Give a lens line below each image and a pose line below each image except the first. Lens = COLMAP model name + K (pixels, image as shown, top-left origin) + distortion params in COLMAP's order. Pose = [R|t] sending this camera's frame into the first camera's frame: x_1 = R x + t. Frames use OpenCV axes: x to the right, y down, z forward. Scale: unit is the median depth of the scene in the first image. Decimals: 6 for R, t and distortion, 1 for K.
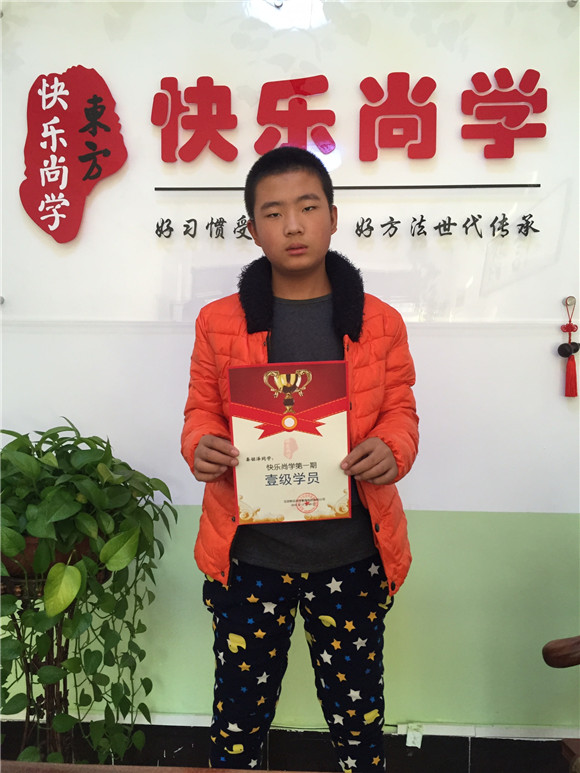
lens RADIAL K [[700.3, 0, 289.1], [0, 700.3, 394.8], [0, 0, 1]] dist [0.083102, -0.150083]
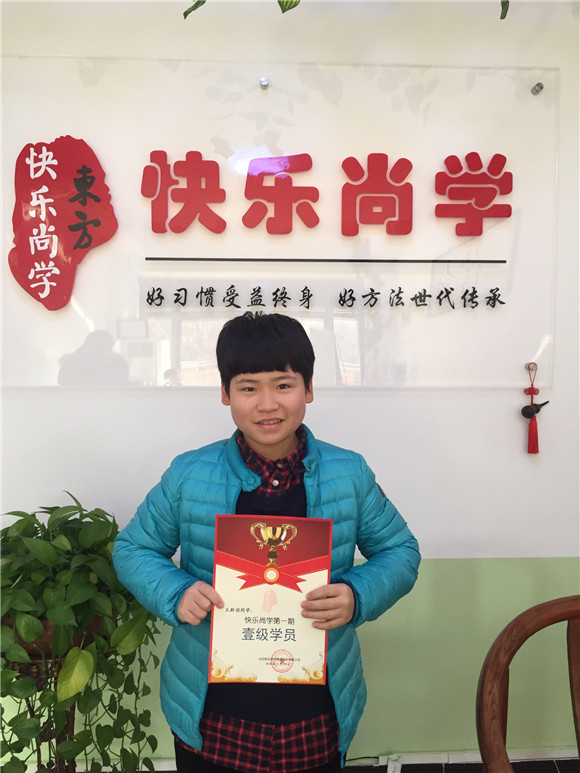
lens RADIAL K [[700.3, 0, 294.2], [0, 700.3, 391.8], [0, 0, 1]] dist [0.083102, -0.150083]
pose [[0.994323, -0.010824, 0.105850, -0.086619], [0.008243, 0.999659, 0.024788, -0.122980], [-0.106082, -0.023775, 0.994073, -0.051512]]
